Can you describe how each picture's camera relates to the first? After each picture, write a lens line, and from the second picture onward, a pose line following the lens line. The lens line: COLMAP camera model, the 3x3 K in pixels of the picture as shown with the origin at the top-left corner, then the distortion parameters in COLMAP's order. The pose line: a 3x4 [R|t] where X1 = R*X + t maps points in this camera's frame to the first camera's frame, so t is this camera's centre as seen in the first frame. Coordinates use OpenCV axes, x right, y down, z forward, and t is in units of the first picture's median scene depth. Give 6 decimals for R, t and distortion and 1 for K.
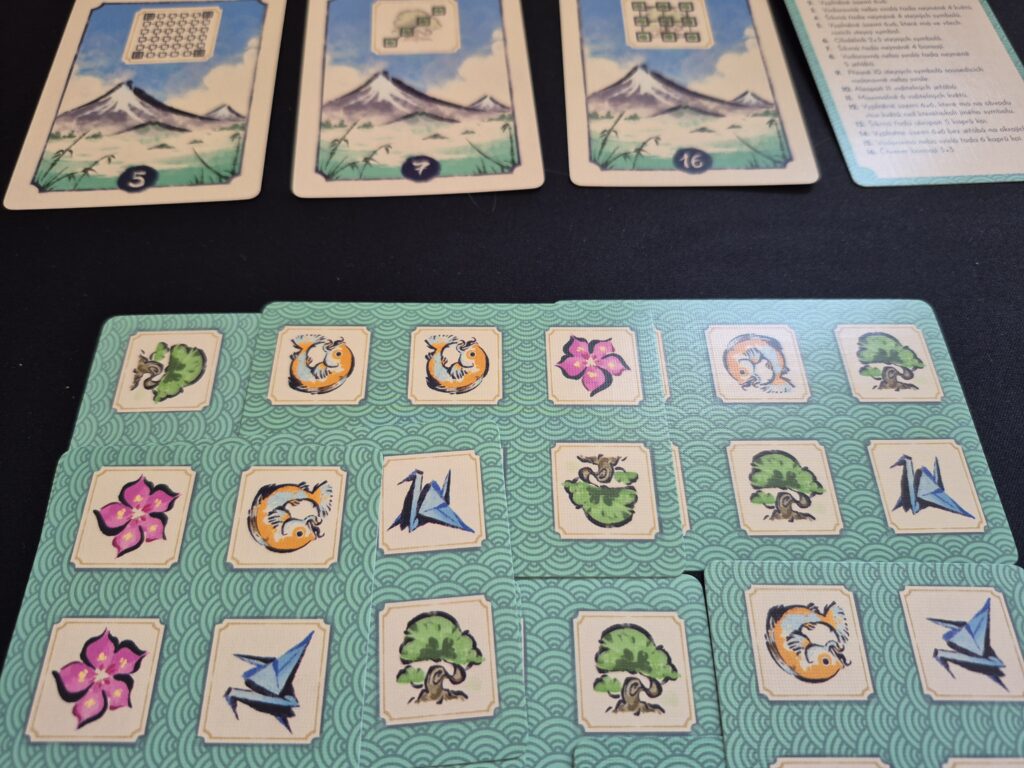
lens RADIAL K [[694.6, 0, 512.0], [0, 694.6, 384.0], [0, 0, 1]] dist [0.062138, -0.127839]
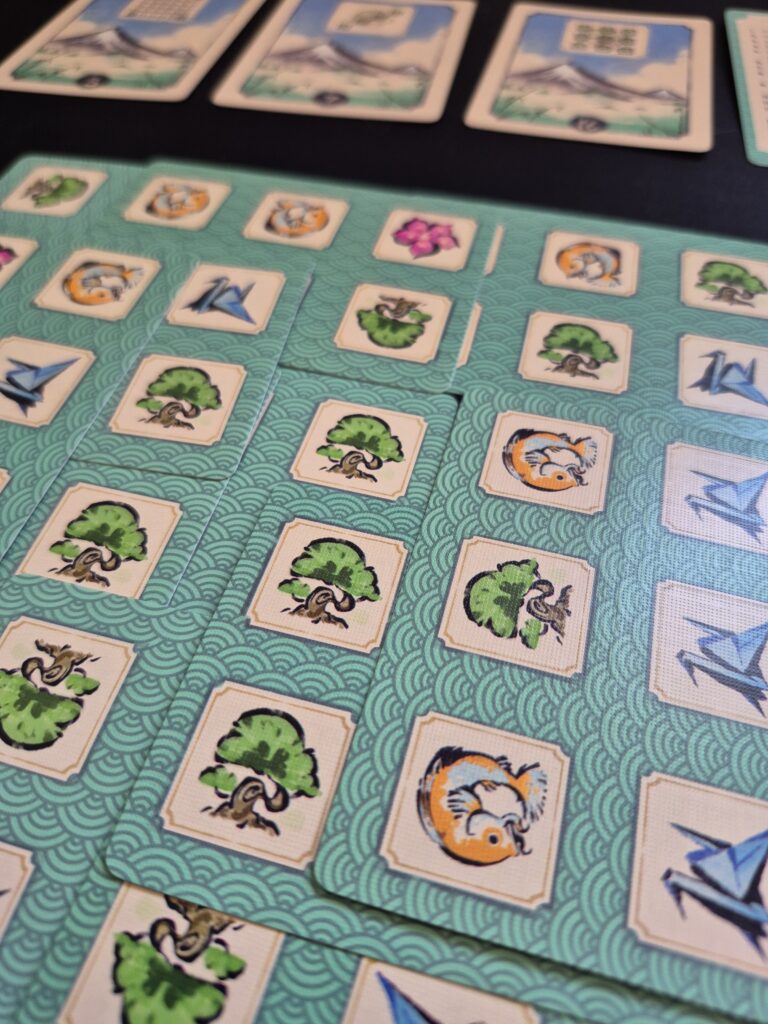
lens RADIAL K [[694.6, 0, 384.0], [0, 694.6, 512.0], [0, 0, 1]] dist [0.062138, -0.127839]
pose [[0.964147, 0.208018, -0.164770, 0.335102], [-0.224740, 0.970239, -0.090158, 0.503200], [0.141112, 0.123957, 0.982203, 0.049219]]
